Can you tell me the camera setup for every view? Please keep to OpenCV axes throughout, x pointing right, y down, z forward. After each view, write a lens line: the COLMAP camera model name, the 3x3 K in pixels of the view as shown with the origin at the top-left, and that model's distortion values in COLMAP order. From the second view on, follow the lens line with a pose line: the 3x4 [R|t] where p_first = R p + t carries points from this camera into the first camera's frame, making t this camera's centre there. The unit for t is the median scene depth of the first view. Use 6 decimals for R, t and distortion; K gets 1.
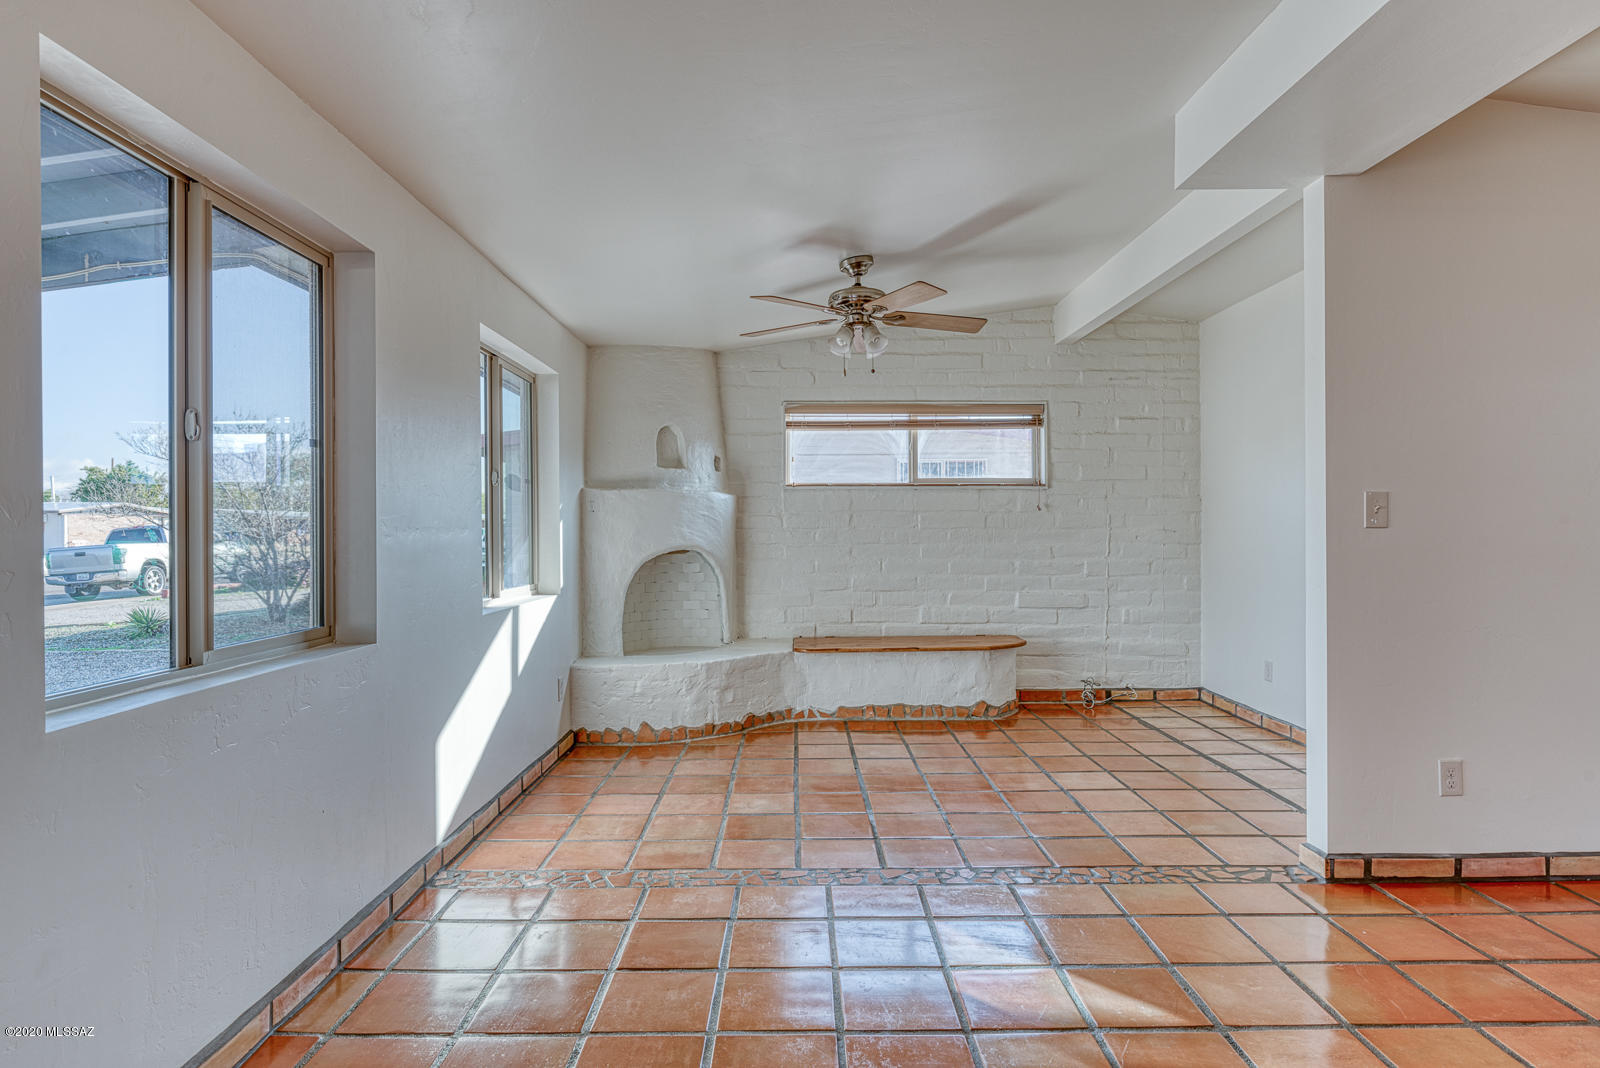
lens RADIAL K [[884.5, 0, 806.2], [0, 884.5, 530.6], [0, 0, 1]] dist [-0.002604, -0.000526]
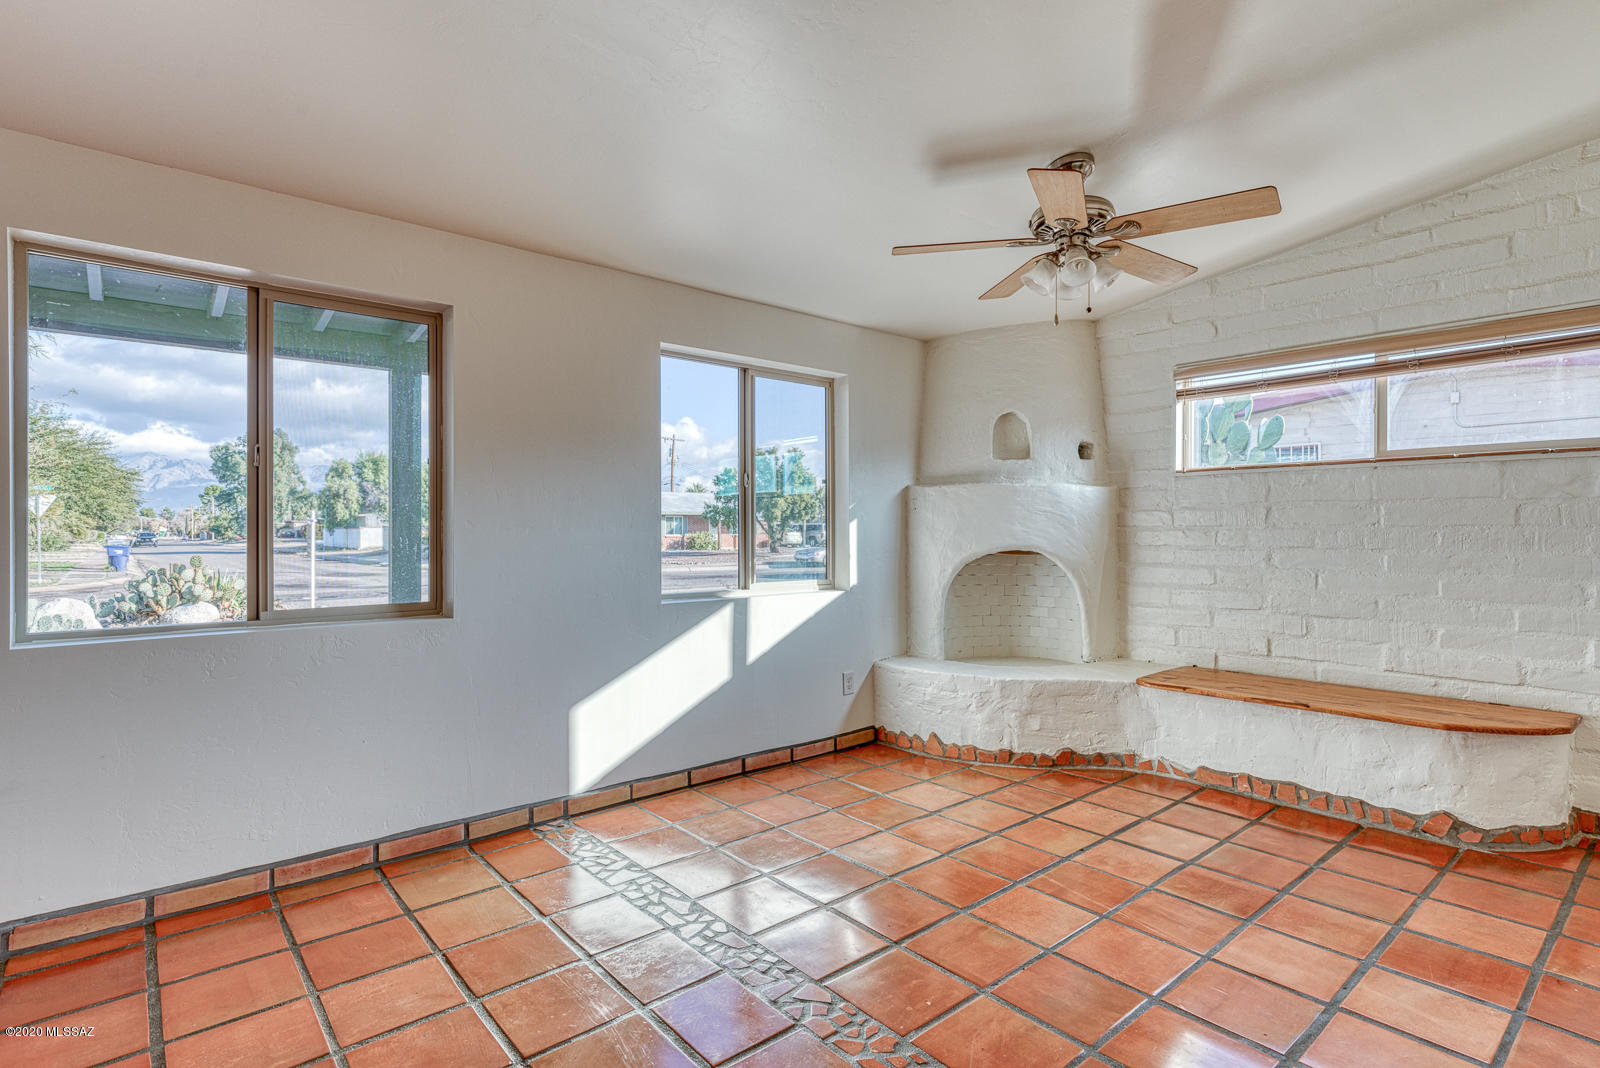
lens RADIAL K [[793.9, 0, 800.0], [0, 793.9, 534.0], [0, 0, 1]] dist [0.000931, 0.000693]
pose [[0.642981, 0.008786, -0.765831, 0.330805], [-0.001188, 0.999944, 0.010474, -0.002700], [0.765881, -0.005824, 0.642956, 0.313972]]
